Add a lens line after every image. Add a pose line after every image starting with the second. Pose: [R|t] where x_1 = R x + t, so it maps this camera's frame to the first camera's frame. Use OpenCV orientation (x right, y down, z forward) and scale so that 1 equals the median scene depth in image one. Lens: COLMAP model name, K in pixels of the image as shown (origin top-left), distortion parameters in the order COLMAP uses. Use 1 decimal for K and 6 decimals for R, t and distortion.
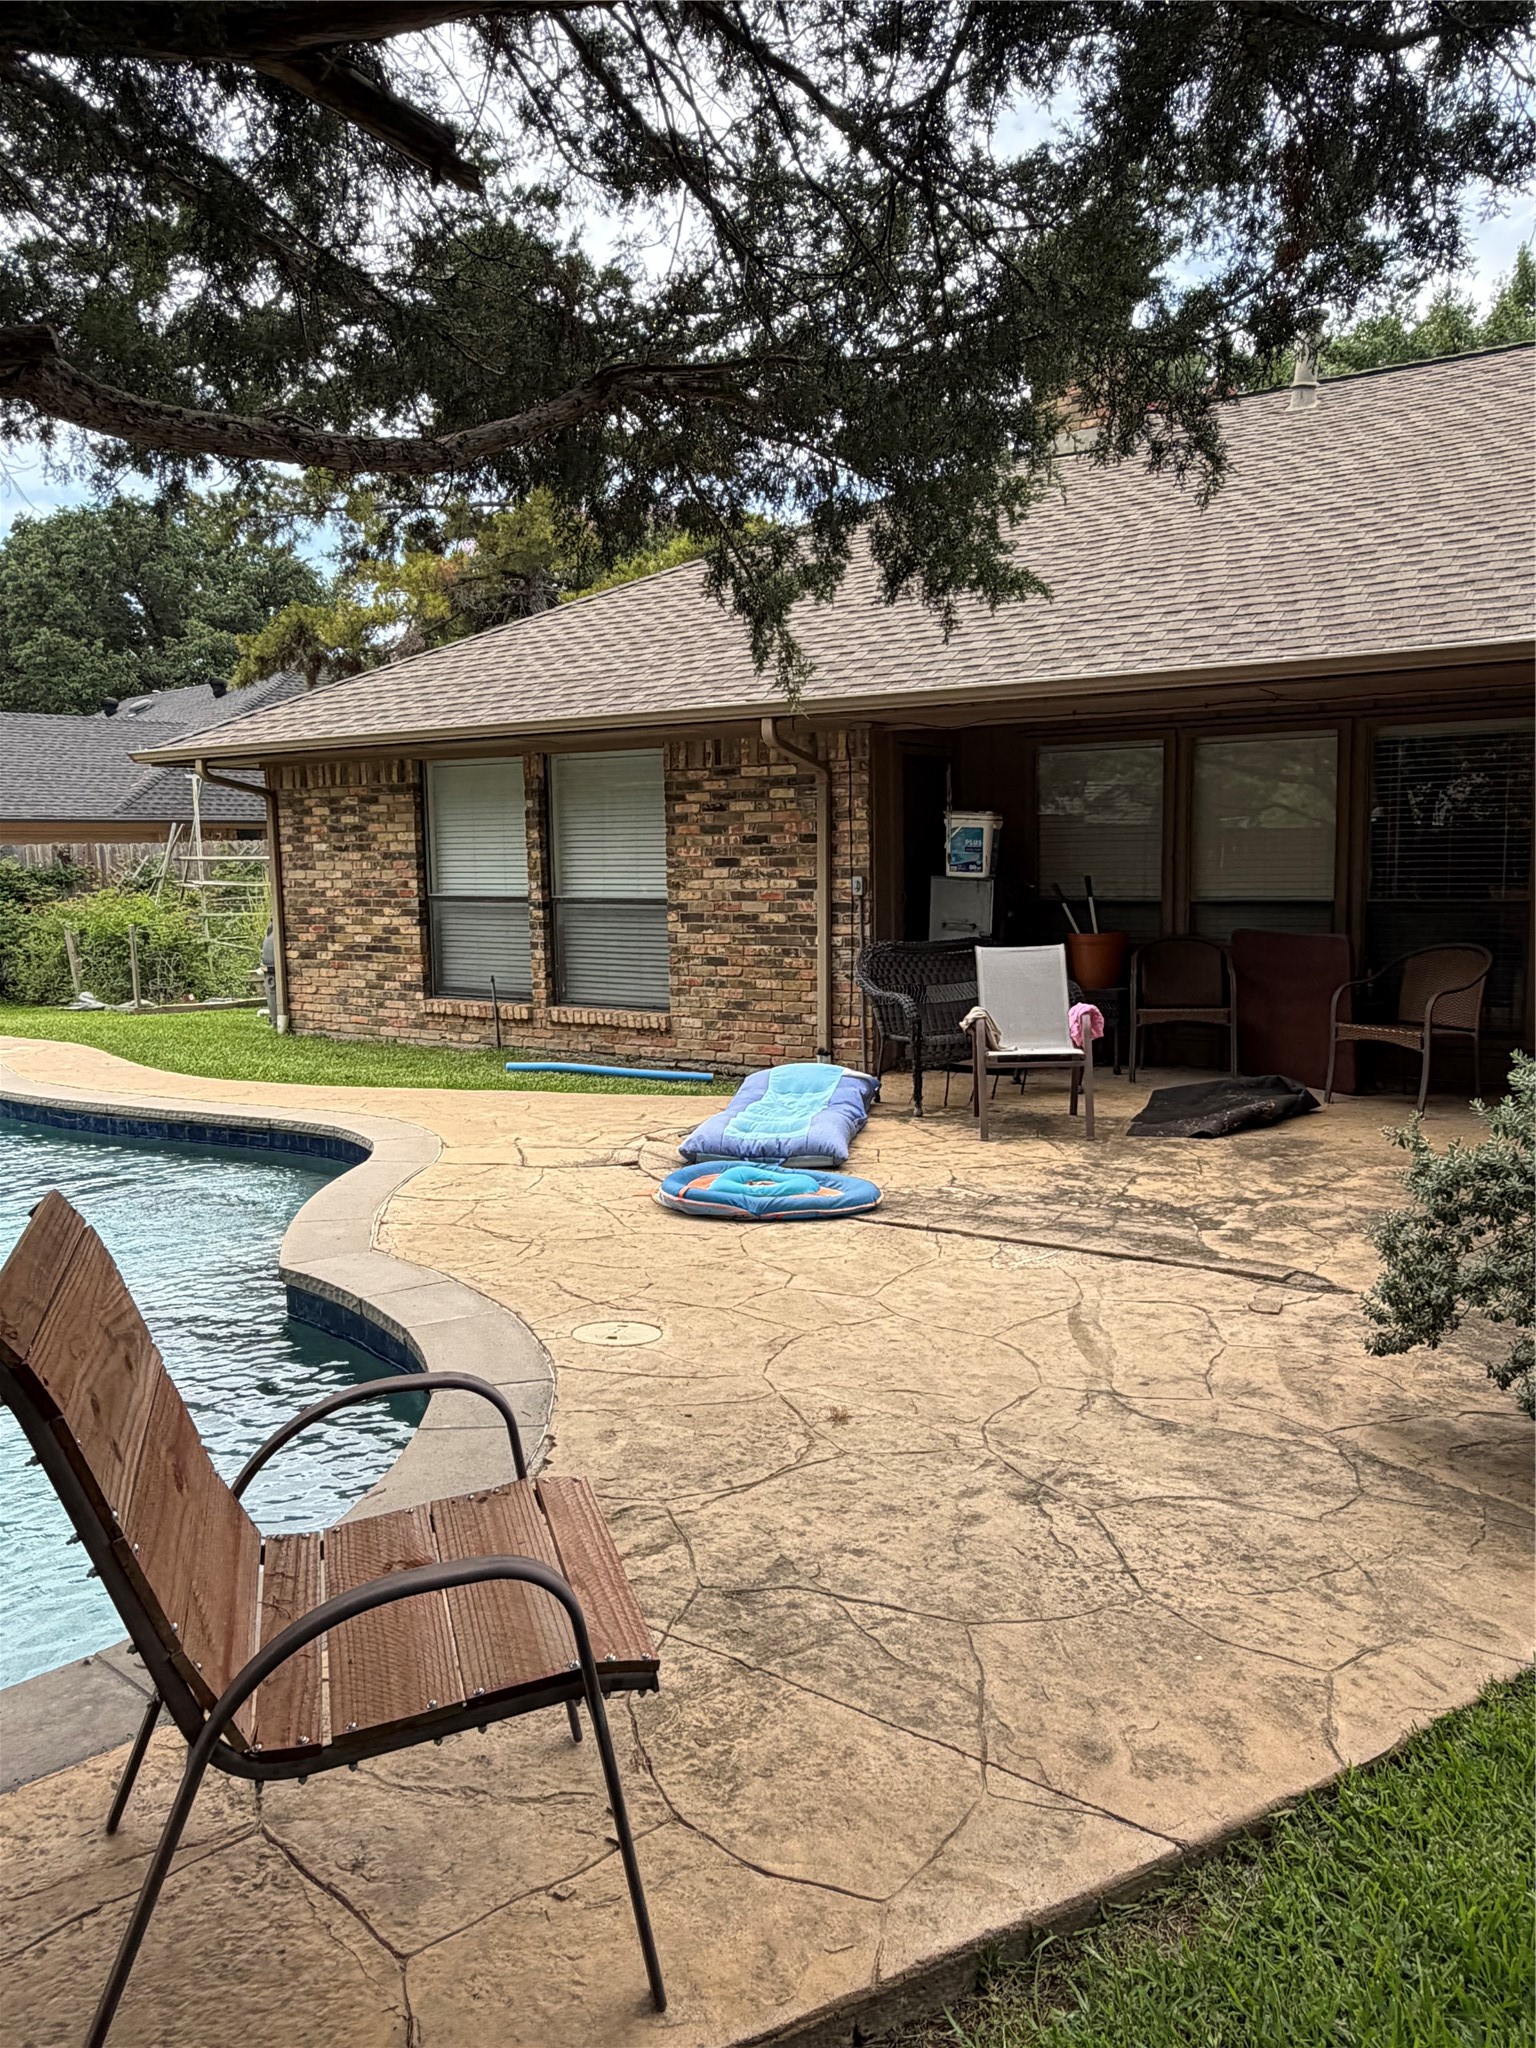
lens RADIAL K [[1452.7, 0, 779.8], [0, 1452.7, 1020.1], [0, 0, 1]] dist [0.000905, 0.003684]
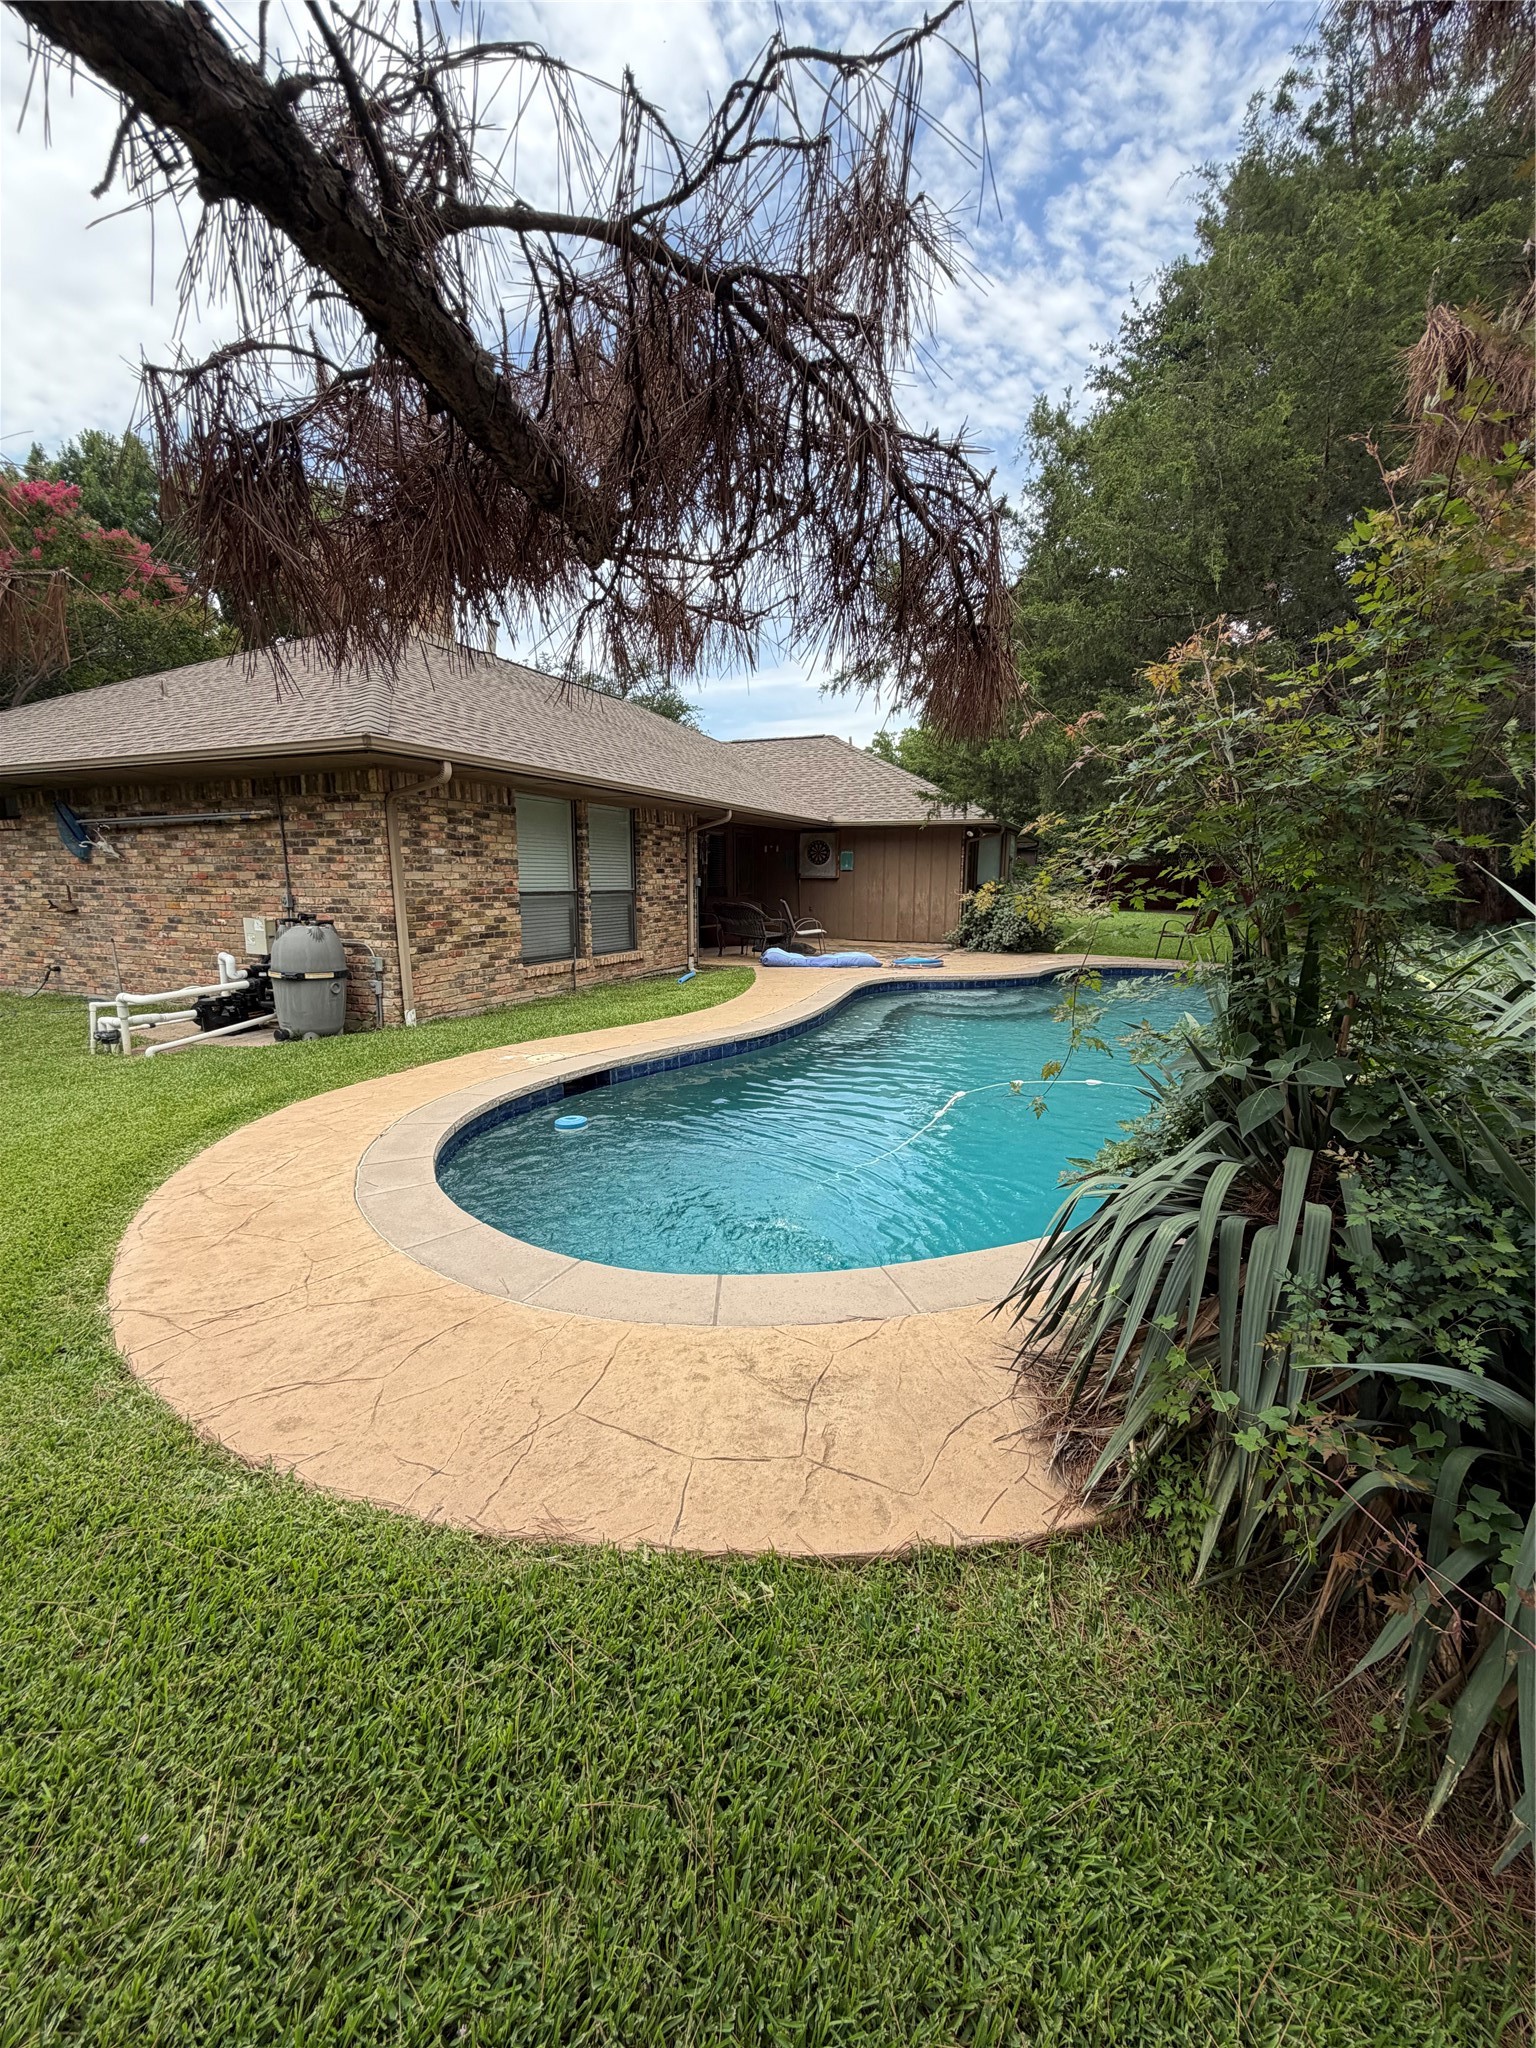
lens RADIAL K [[824.2, 0, 770.2], [0, 824.2, 1024.0], [0, 0, 1]] dist [-0.000335, -0.000060]
pose [[-0.167403, -0.161150, 0.972629, -1.062998], [0.114643, 0.976676, 0.181552, -0.078637], [-0.979200, 0.141897, -0.145023, 0.907074]]
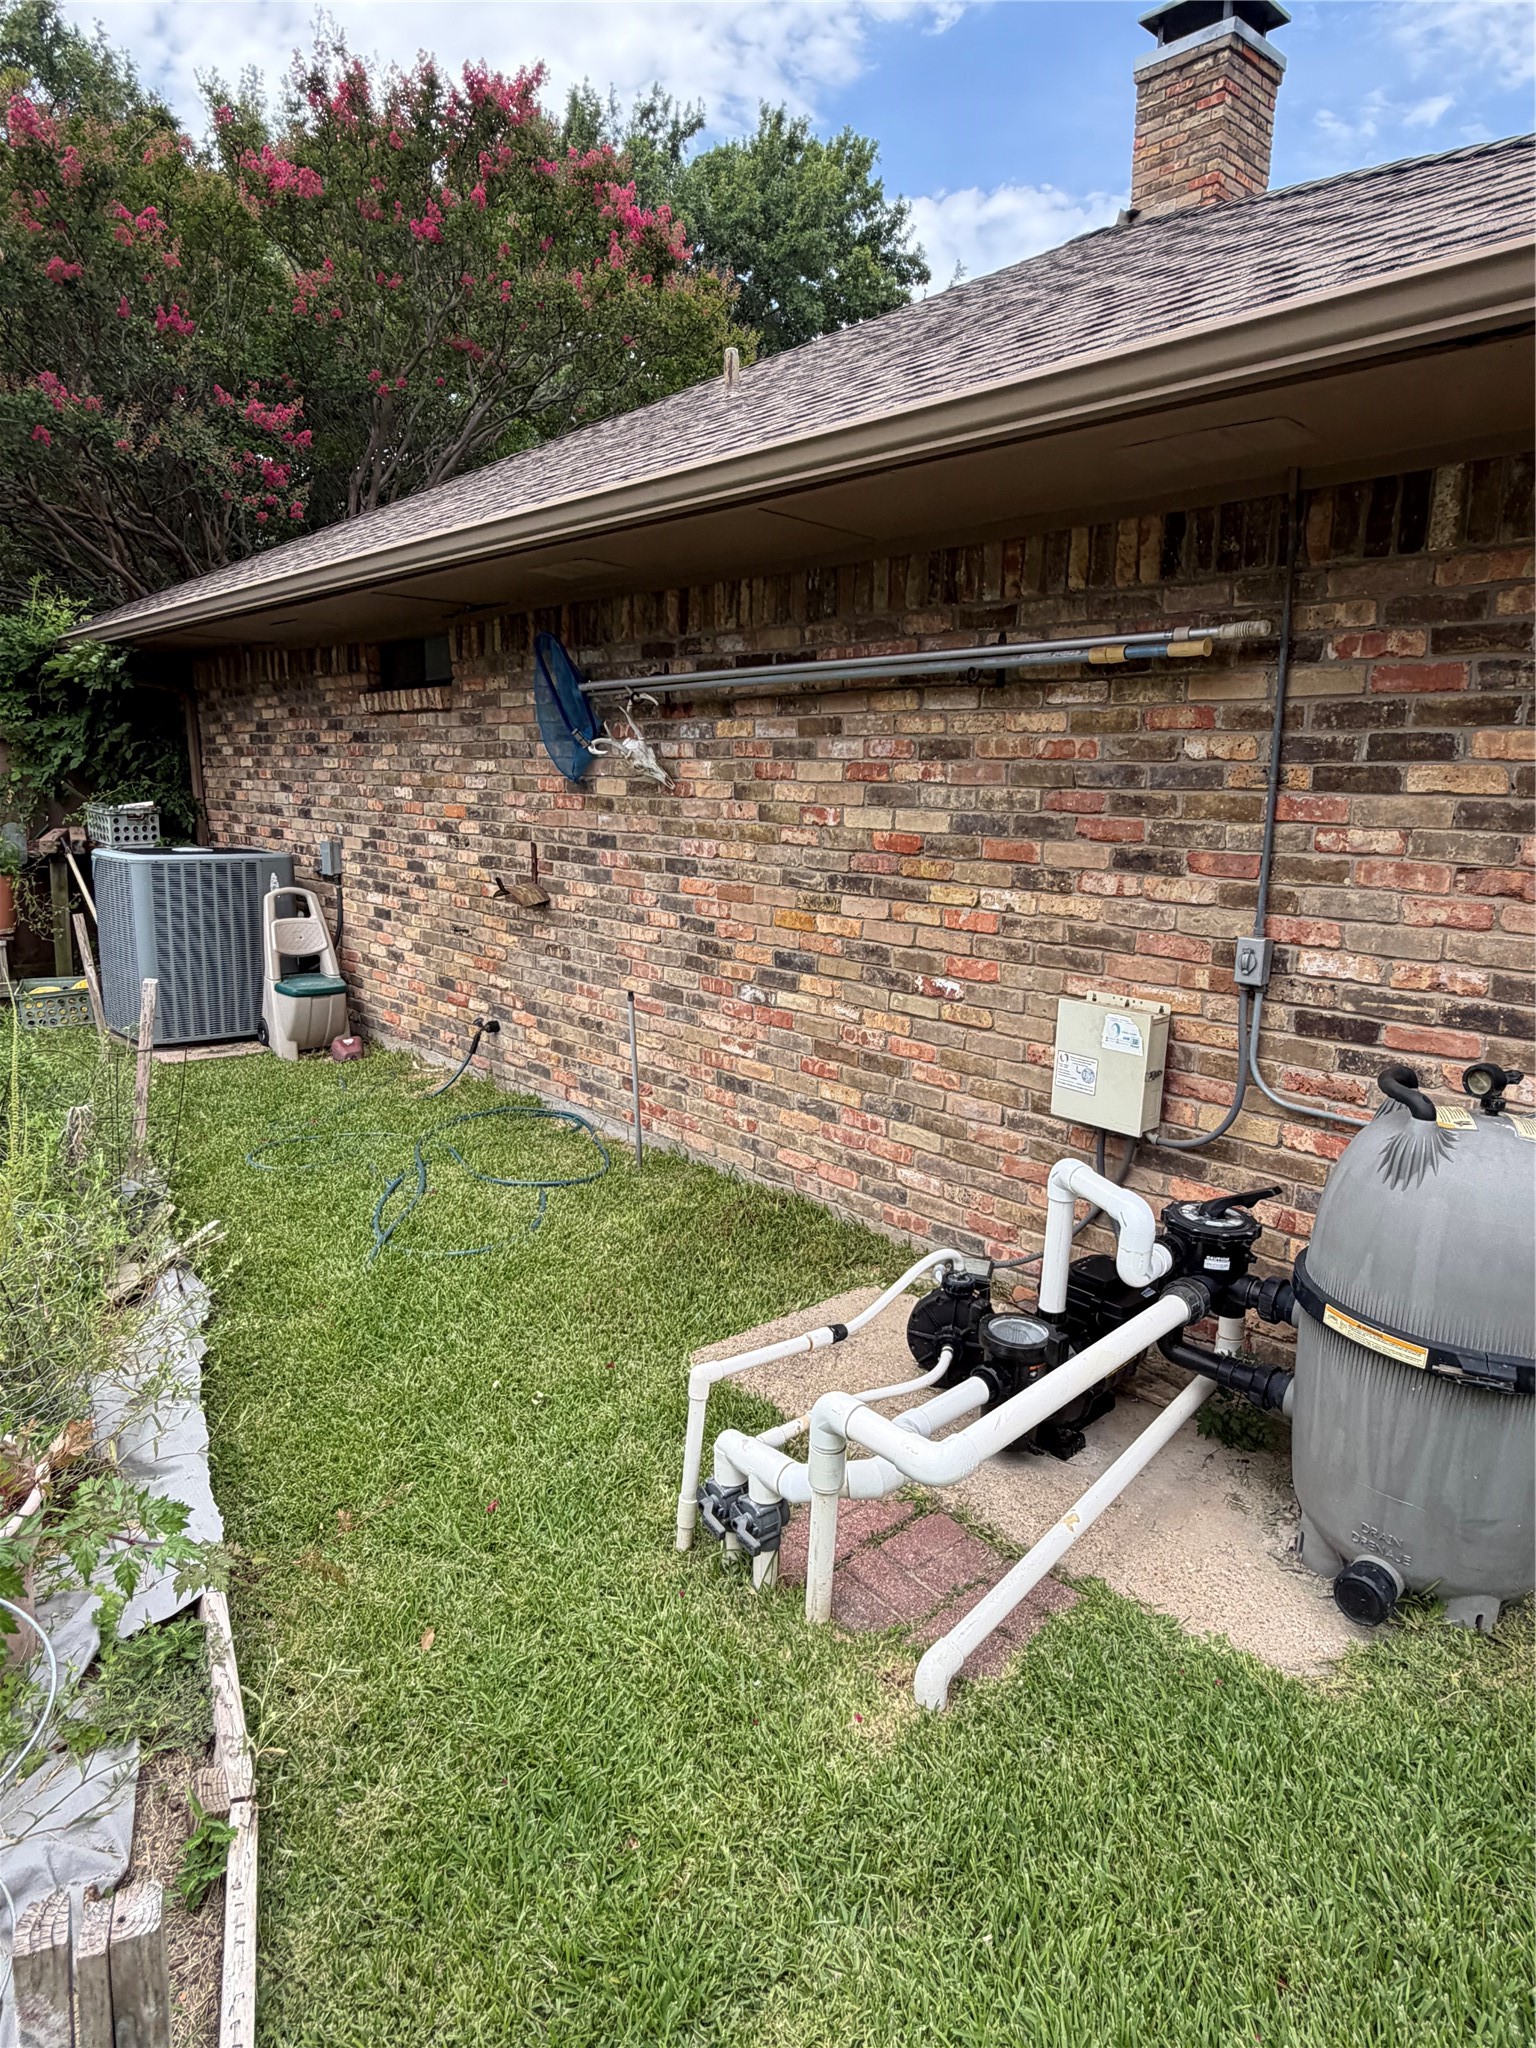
lens RADIAL K [[1206.9, 0, 765.6], [0, 1206.9, 1020.2], [0, 0, 1]] dist [0.001294, 0.000091]
pose [[0.262011, -0.184090, 0.947344, -0.605153], [0.100578, 0.981501, 0.162910, -0.142209], [-0.959810, 0.052597, 0.275679, 1.216358]]
